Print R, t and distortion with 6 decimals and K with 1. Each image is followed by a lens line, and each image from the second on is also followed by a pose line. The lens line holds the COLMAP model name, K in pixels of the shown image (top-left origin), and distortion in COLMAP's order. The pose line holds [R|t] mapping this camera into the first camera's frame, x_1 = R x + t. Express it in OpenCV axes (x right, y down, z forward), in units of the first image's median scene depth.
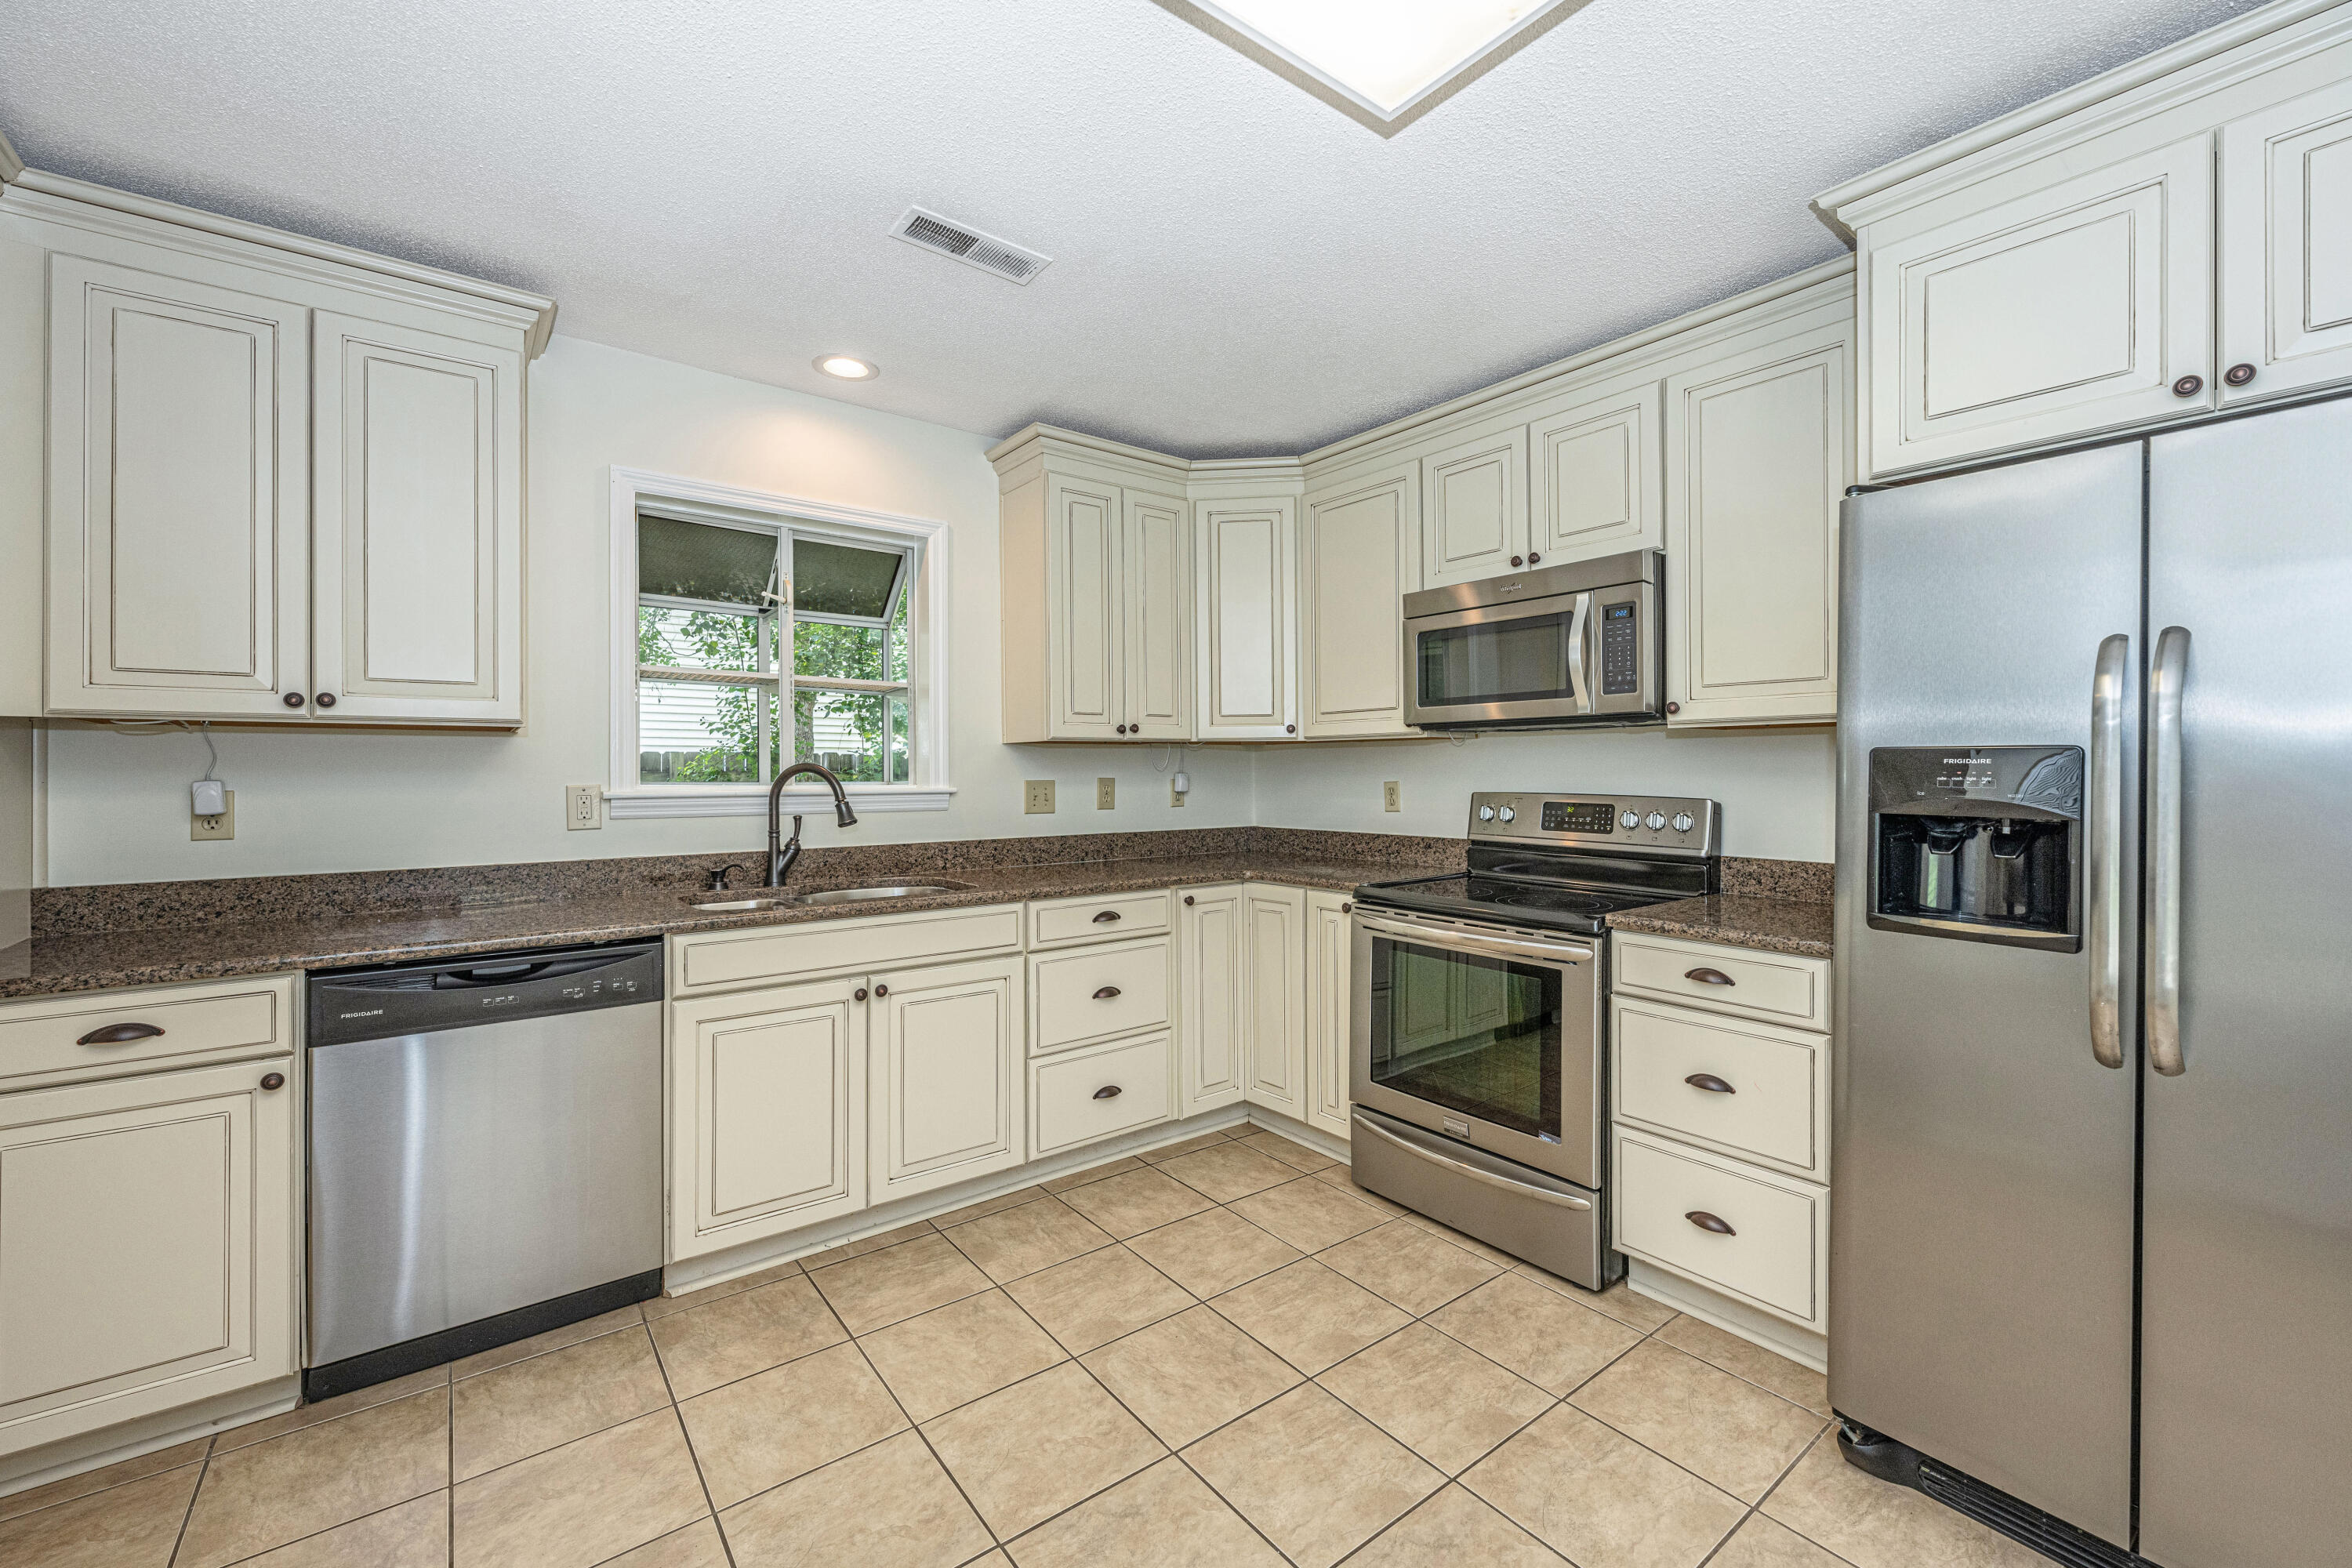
lens RADIAL K [[944.4, 0, 1177.0], [0, 944.4, 781.8], [0, 0, 1]] dist [-0.001525, 0.000066]
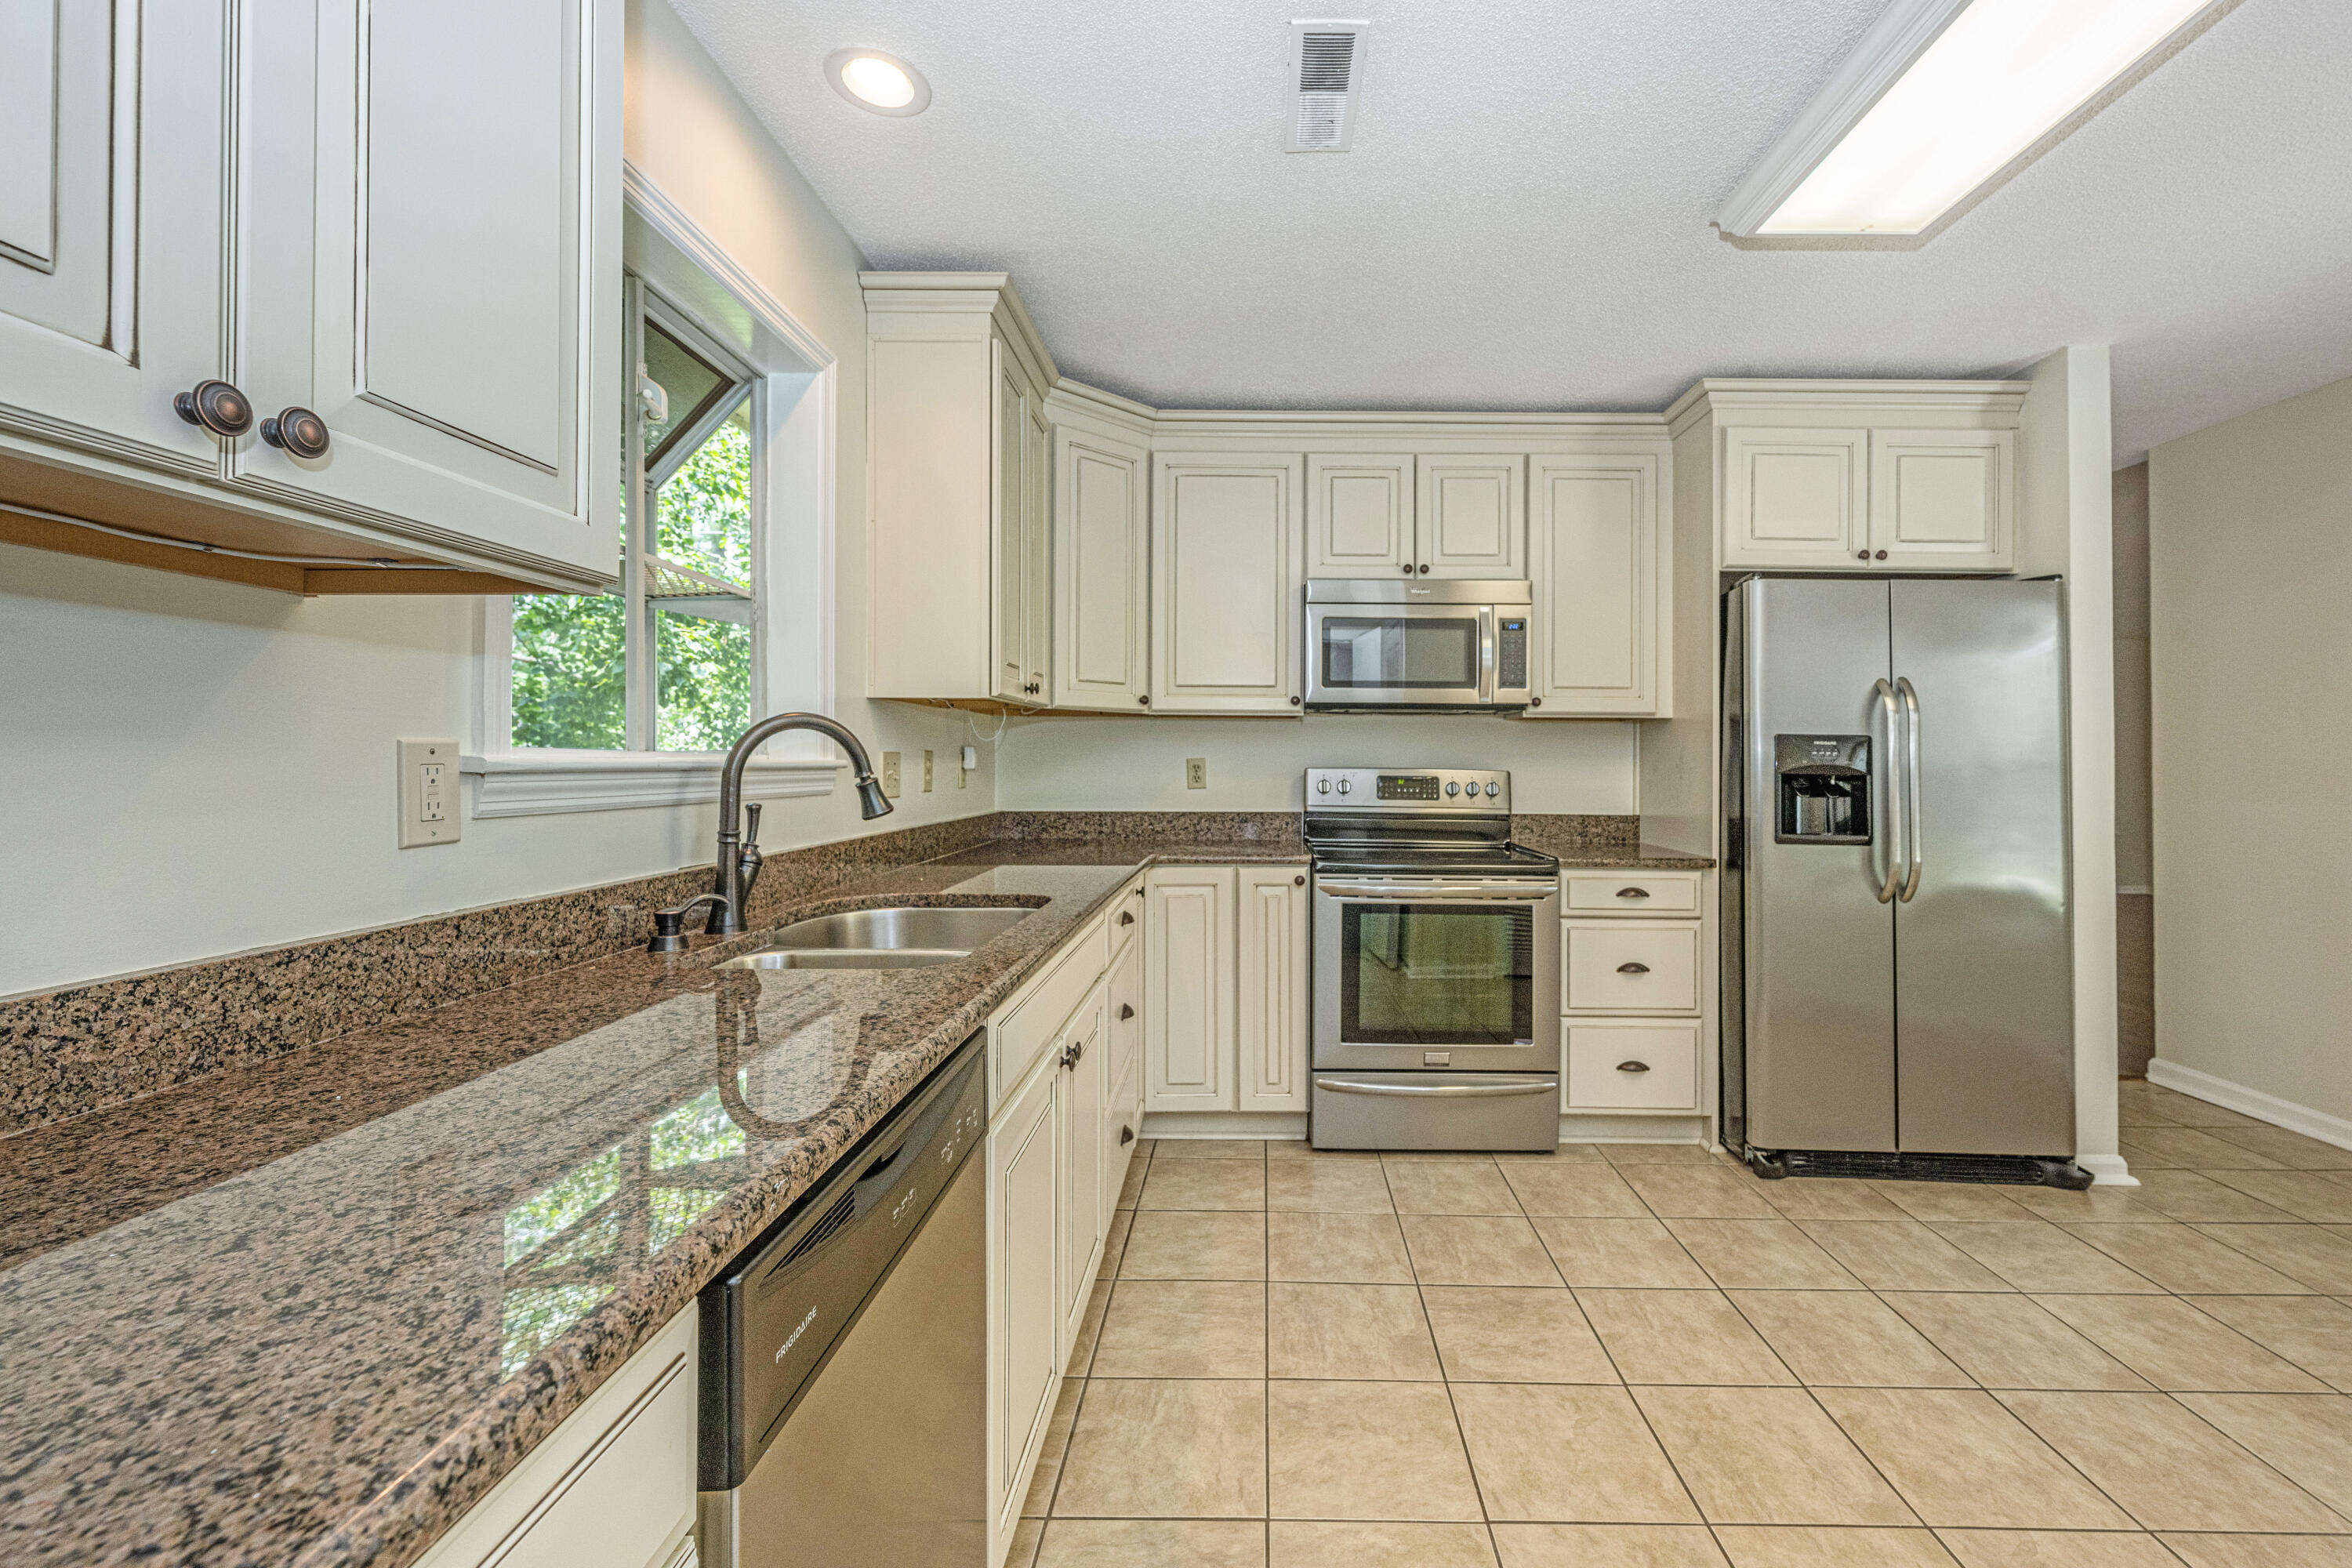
lens RADIAL K [[999.2, 0, 1177.4], [0, 999.2, 765.2], [0, 0, 1]] dist [-0.001216, -0.000352]
pose [[0.612040, 0.005872, 0.790805, -0.860533], [0.000990, 0.999966, -0.008192, 0.021151], [-0.790827, 0.005796, 0.612013, 0.511951]]
